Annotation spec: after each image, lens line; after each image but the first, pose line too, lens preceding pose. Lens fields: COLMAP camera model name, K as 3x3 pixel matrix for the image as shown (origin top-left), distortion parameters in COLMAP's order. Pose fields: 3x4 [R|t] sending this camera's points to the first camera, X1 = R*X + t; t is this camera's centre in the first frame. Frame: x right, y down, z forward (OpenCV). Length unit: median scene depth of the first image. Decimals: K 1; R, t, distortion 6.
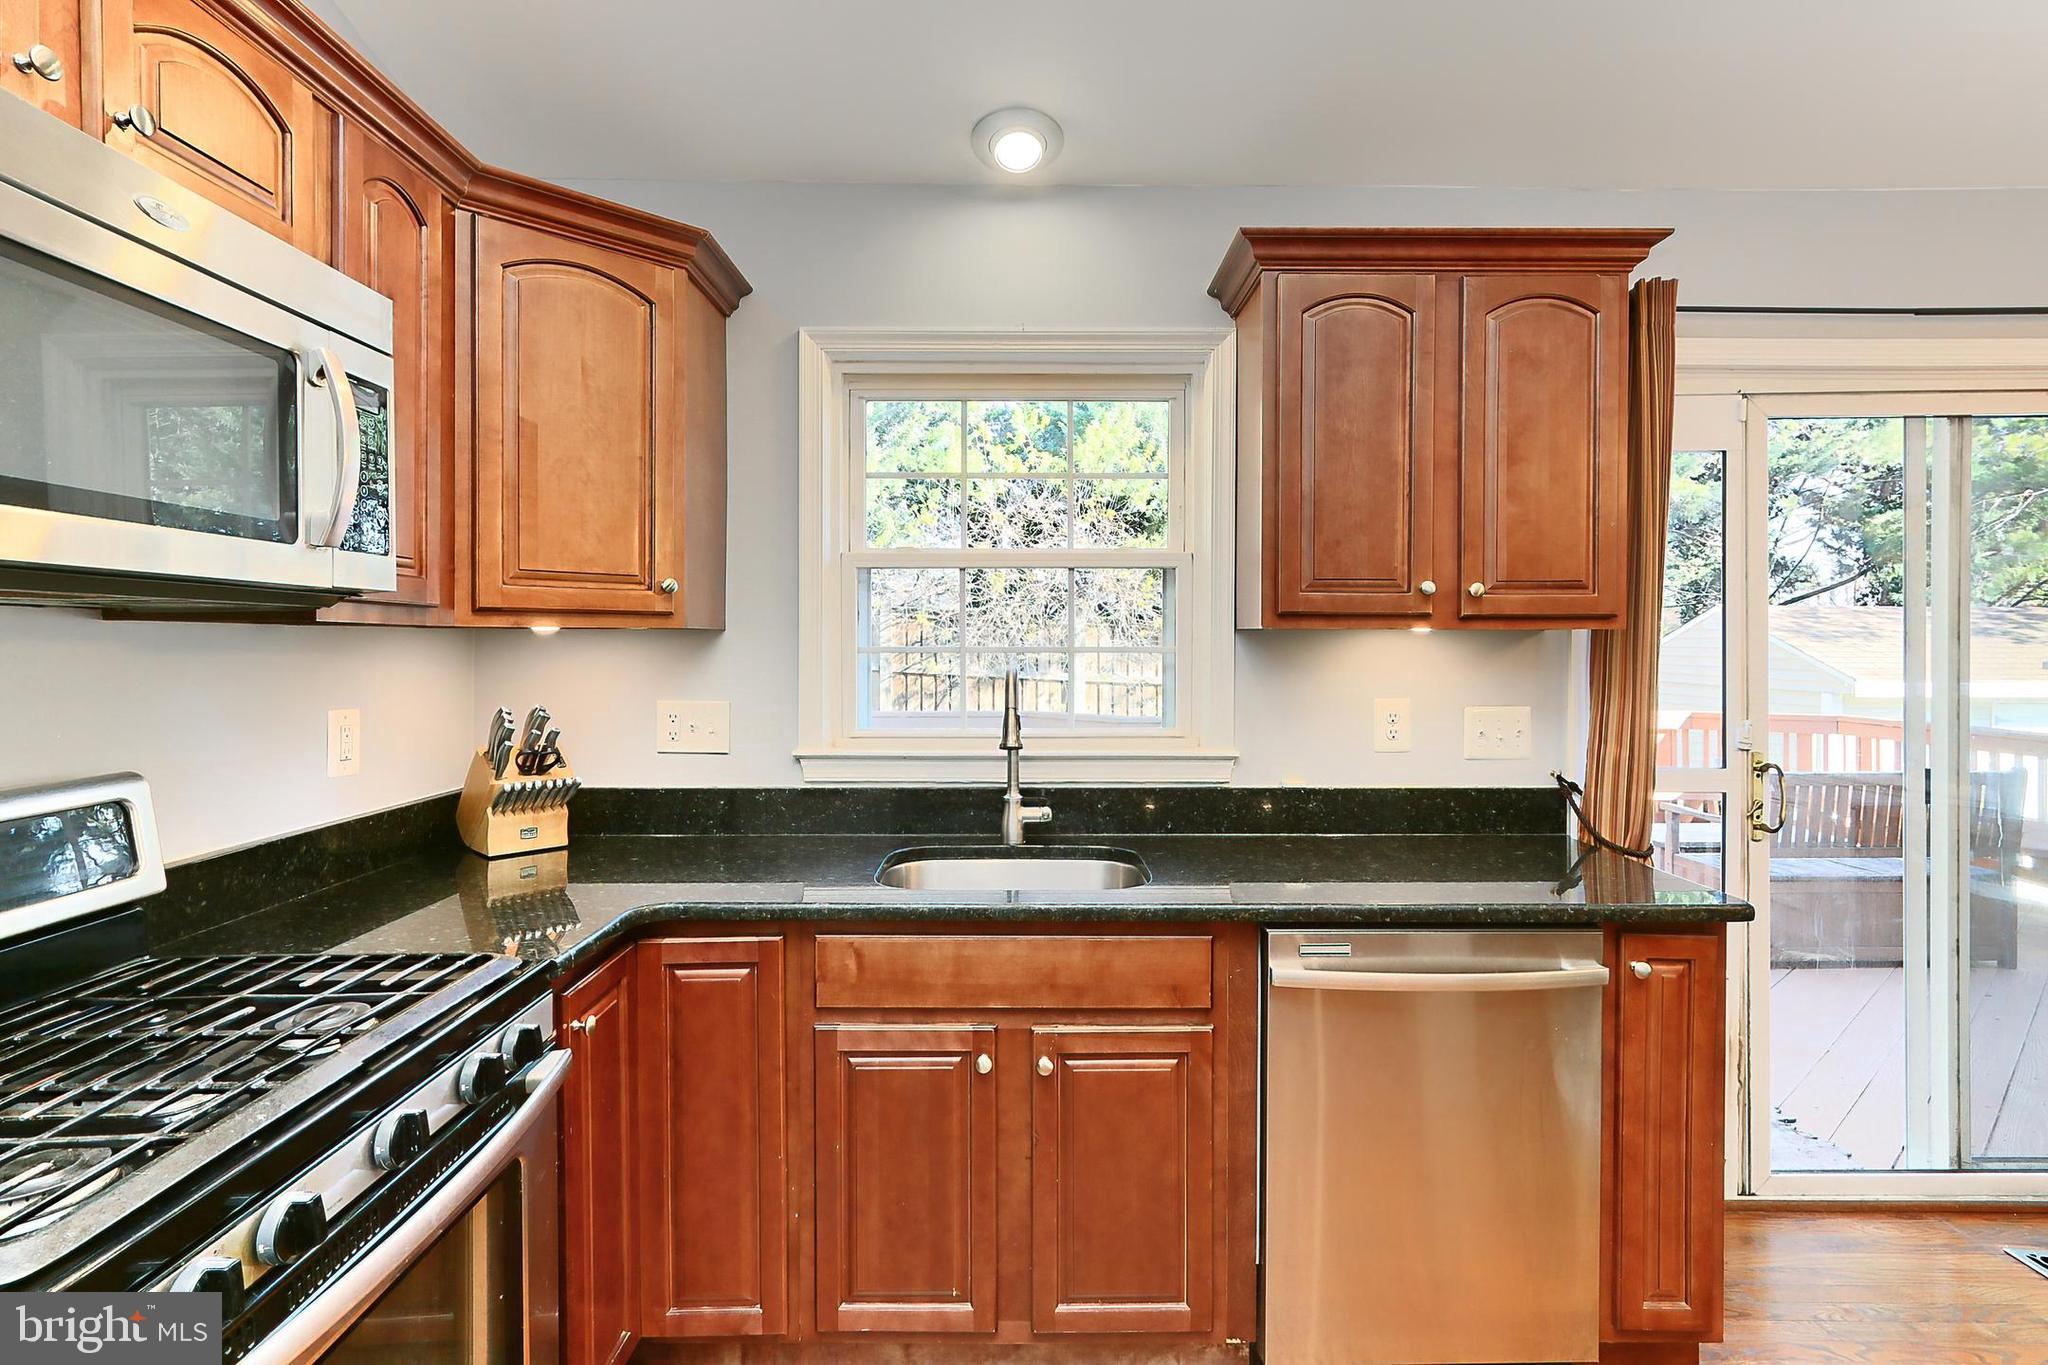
lens RADIAL K [[1009.1, 0, 1021.4], [0, 1009.1, 649.3], [0, 0, 1]] dist [0.011603, 0.000025]
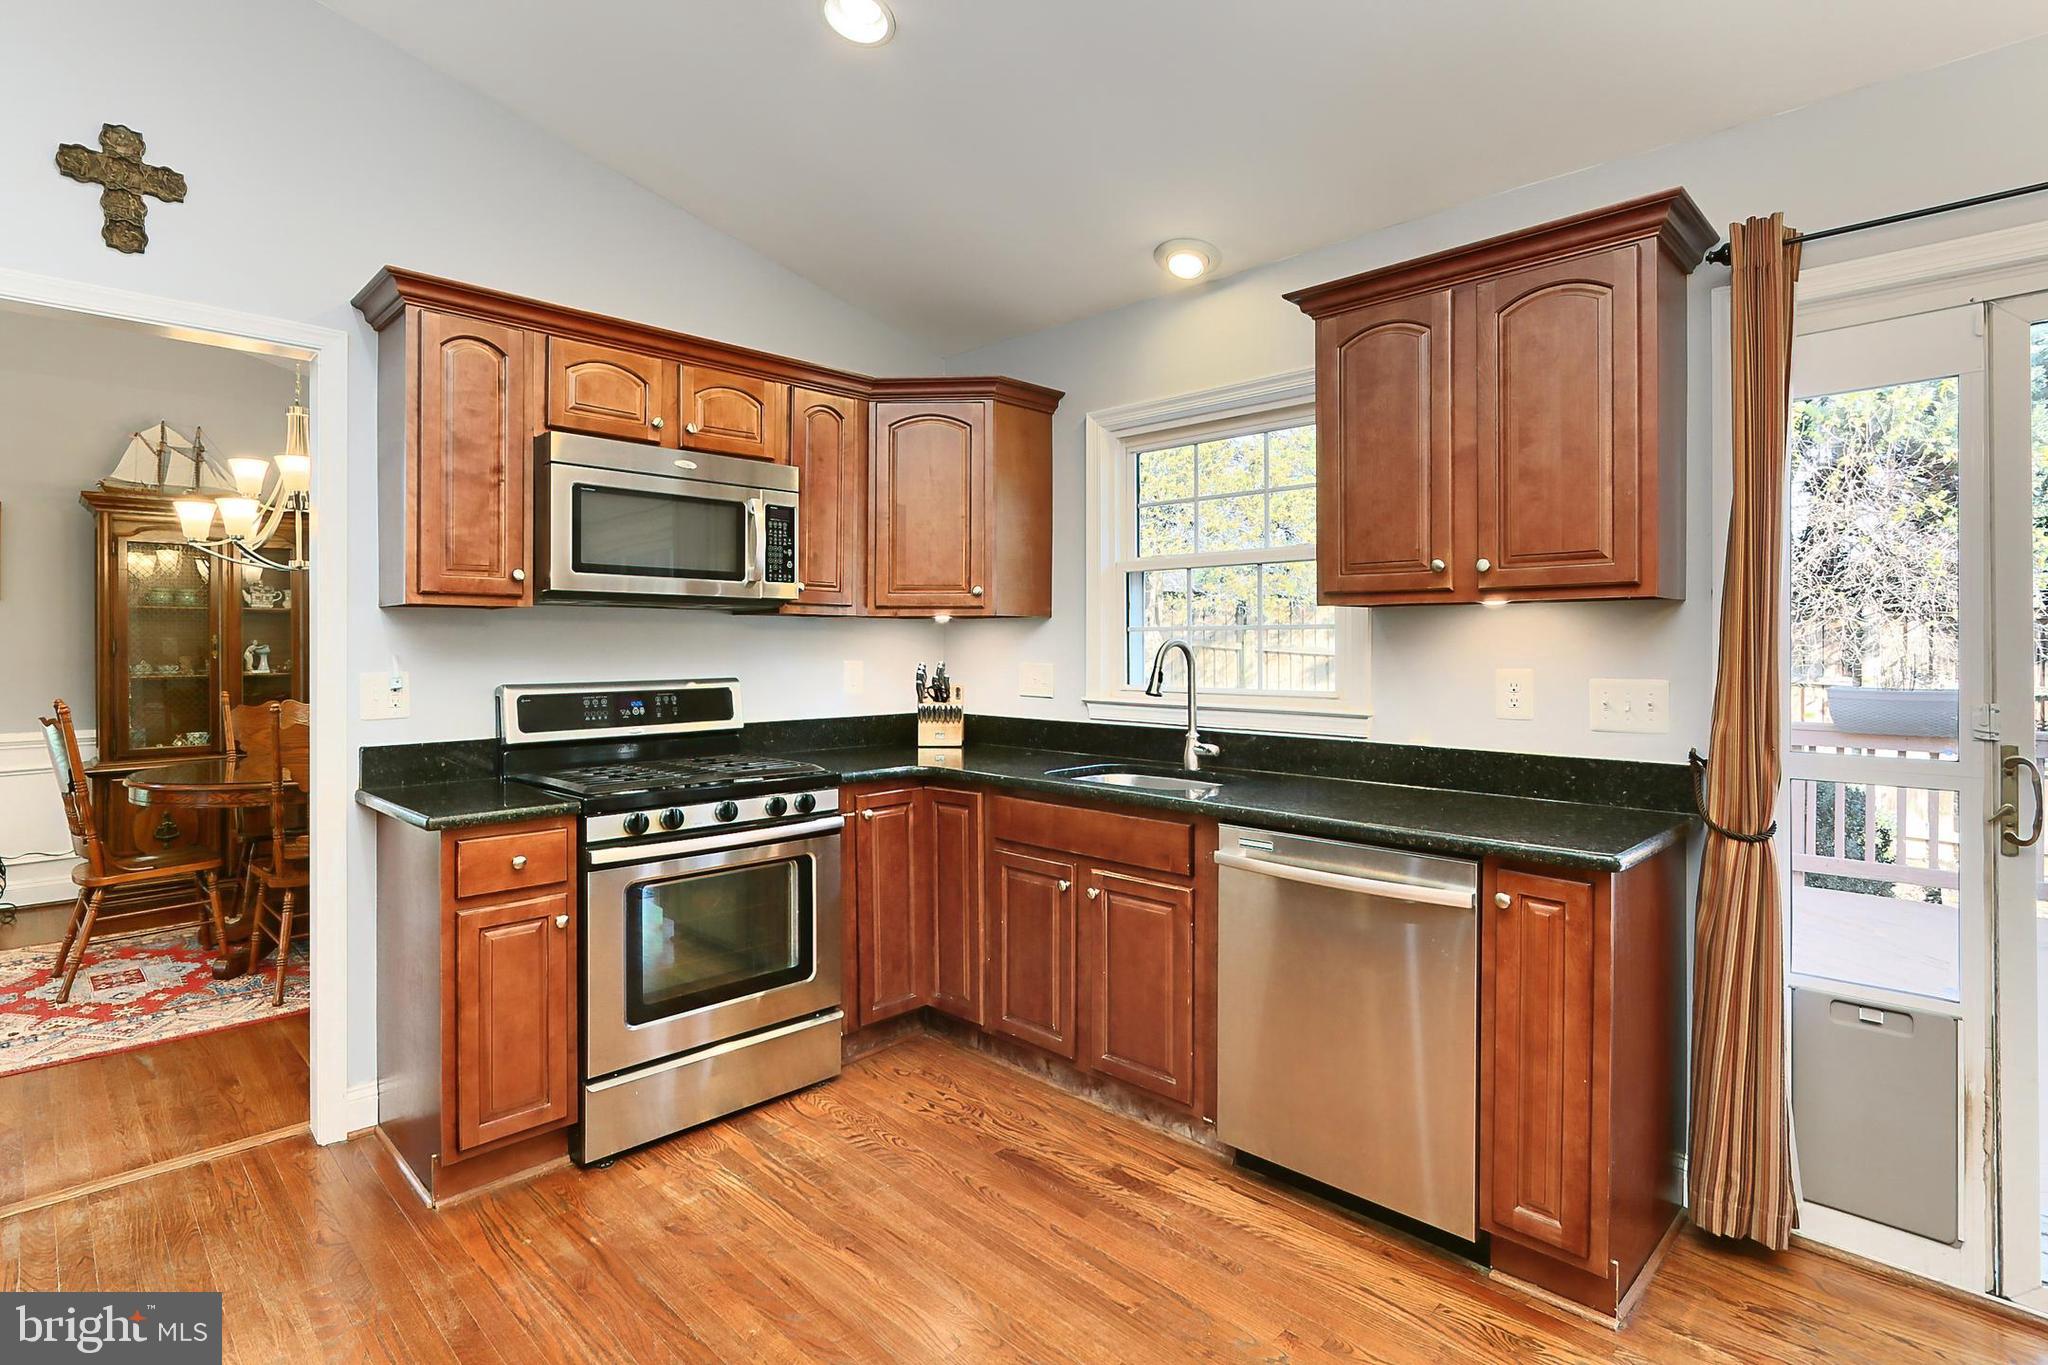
lens RADIAL K [[1009.1, 0, 1021.4], [0, 1009.1, 649.3], [0, 0, 1]] dist [0.011603, 0.000025]
pose [[0.706957, 0.001706, -0.707254, 0.856595], [-0.004207, 0.999990, -0.001793, 0.036386], [0.707244, 0.004243, 0.706957, -0.135279]]
